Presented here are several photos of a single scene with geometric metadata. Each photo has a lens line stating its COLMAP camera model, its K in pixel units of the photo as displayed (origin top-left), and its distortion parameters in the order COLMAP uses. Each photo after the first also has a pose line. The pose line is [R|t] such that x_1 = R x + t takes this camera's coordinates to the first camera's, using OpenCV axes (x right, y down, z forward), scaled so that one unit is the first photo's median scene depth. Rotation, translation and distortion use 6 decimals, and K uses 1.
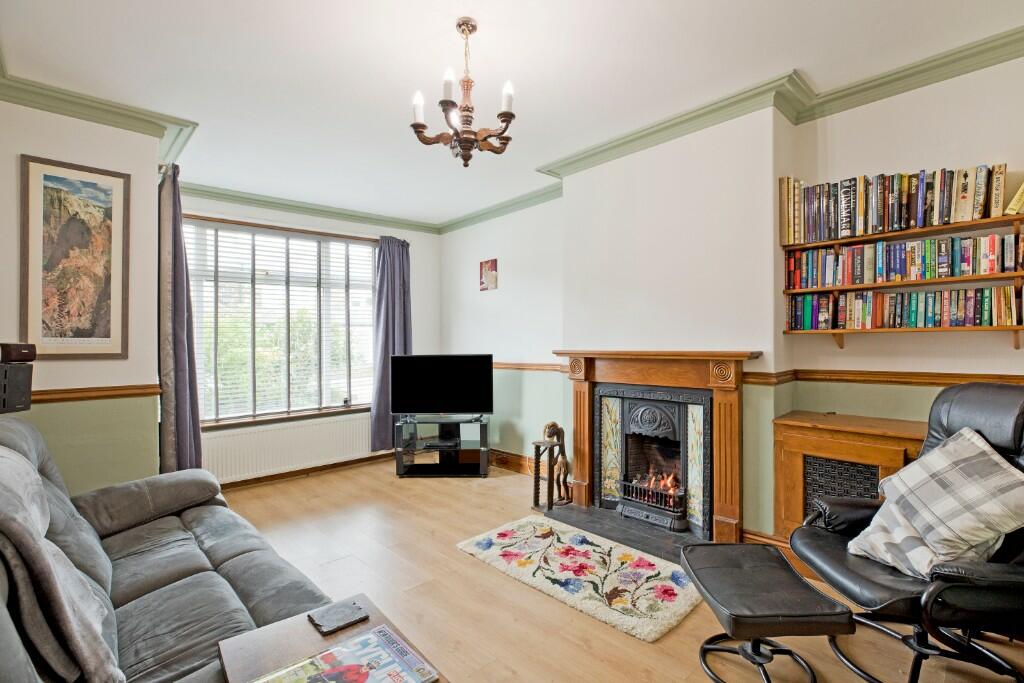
lens RADIAL K [[474.1, 0, 510.3], [0, 474.1, 347.1], [0, 0, 1]] dist [-0.006873, 0.001833]
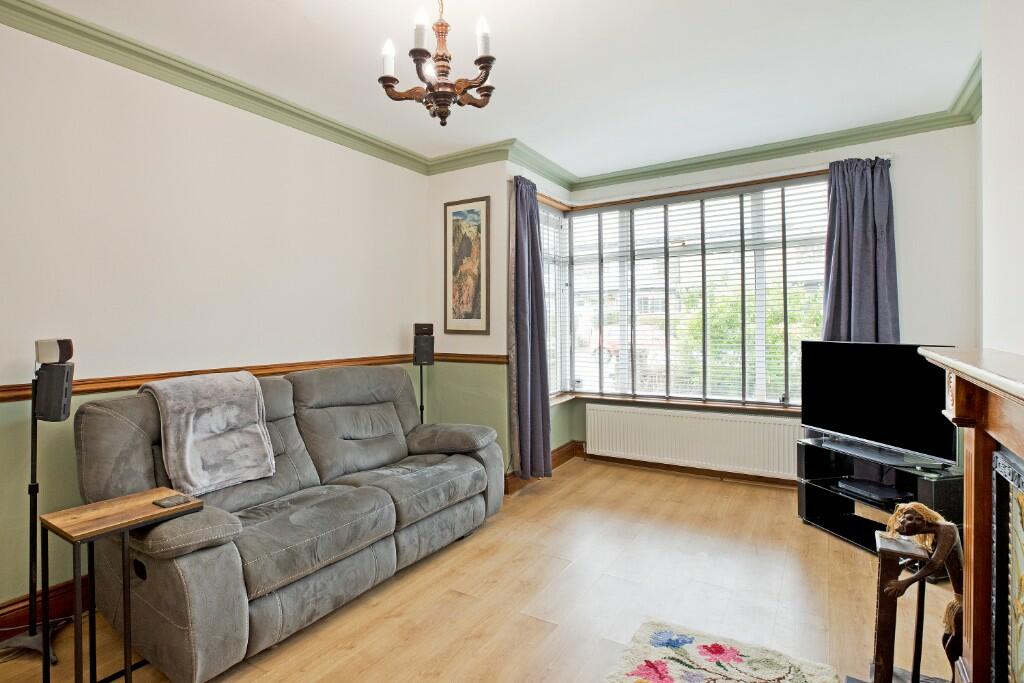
lens RADIAL K [[533.9, 0, 495.9], [0, 533.9, 314.6], [0, 0, 1]] dist [-0.003292, -0.000225]
pose [[0.247321, -0.002869, -0.968929, 0.603376], [-0.002450, 0.999991, -0.003586, -0.024332], [0.968930, 0.003261, 0.247312, 0.598778]]
